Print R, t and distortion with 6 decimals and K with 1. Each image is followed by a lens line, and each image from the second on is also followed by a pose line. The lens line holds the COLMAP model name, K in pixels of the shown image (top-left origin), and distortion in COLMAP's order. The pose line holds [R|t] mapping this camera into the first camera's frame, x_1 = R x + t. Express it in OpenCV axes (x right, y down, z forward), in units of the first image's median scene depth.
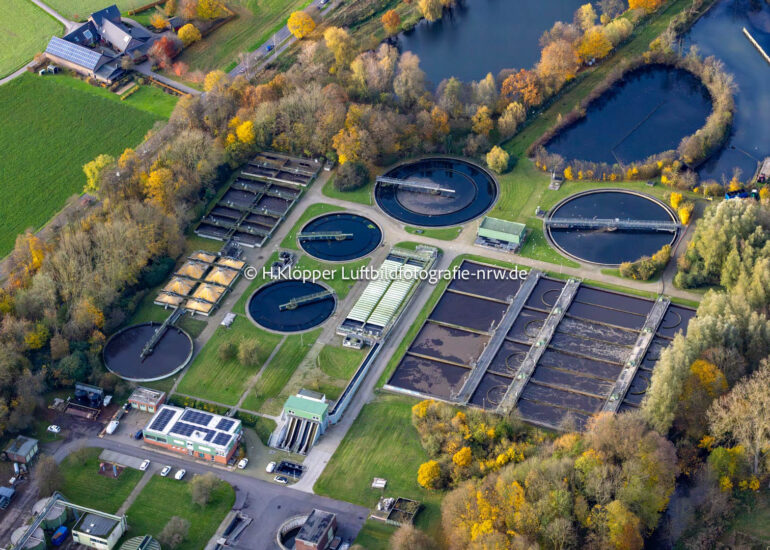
lens RADIAL K [[2074.6, 0, 388.2], [0, 2074.6, 275.7], [0, 0, 1]] dist [-0.179396, 0.000000]
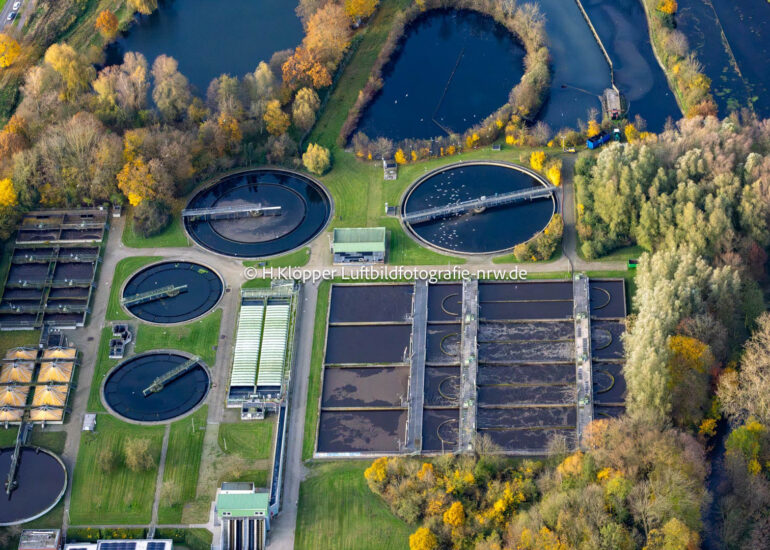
lens RADIAL K [[2364.7, 0, 383.1], [0, 2364.7, 276.7], [0, 0, 1]] dist [-0.201075, 0.000000]
pose [[0.940240, -0.226980, 0.253829, -0.186170], [0.223877, 0.973736, 0.041449, -0.045989], [-0.256570, 0.017854, 0.966361, 0.073433]]
